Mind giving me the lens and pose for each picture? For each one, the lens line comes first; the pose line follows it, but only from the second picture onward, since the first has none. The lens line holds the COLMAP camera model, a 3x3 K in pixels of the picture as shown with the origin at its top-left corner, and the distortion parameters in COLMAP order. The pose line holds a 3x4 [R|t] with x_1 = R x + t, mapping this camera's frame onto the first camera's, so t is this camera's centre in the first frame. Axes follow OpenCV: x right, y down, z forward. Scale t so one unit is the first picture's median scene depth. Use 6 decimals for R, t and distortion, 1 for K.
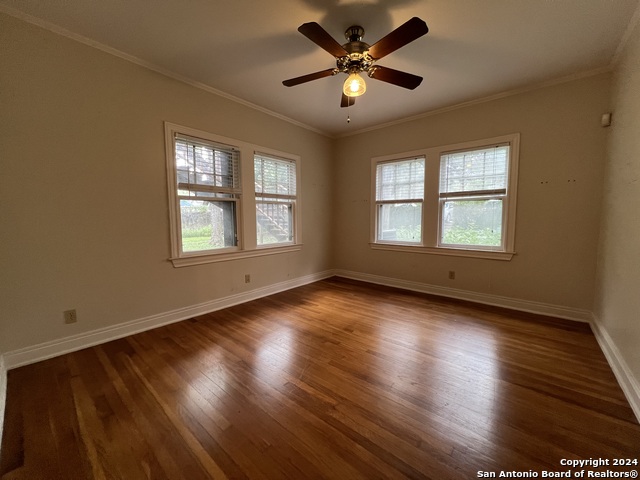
lens RADIAL K [[256.3, 0, 318.8], [0, 256.3, 238.7], [0, 0, 1]] dist [-0.003666, 0.000375]
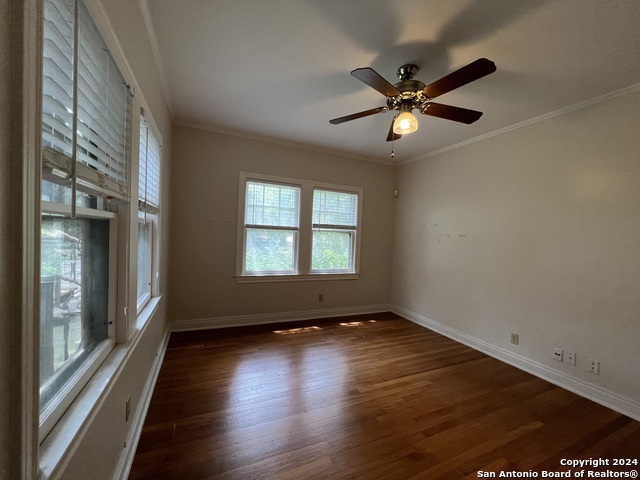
lens RADIAL K [[256.3, 0, 318.8], [0, 256.3, 238.7], [0, 0, 1]] dist [-0.003666, 0.000375]
pose [[0.425921, 0.002906, 0.904756, -0.529592], [0.026204, 0.999536, -0.015546, -0.104801], [-0.904381, 0.030330, 0.425647, 0.557925]]
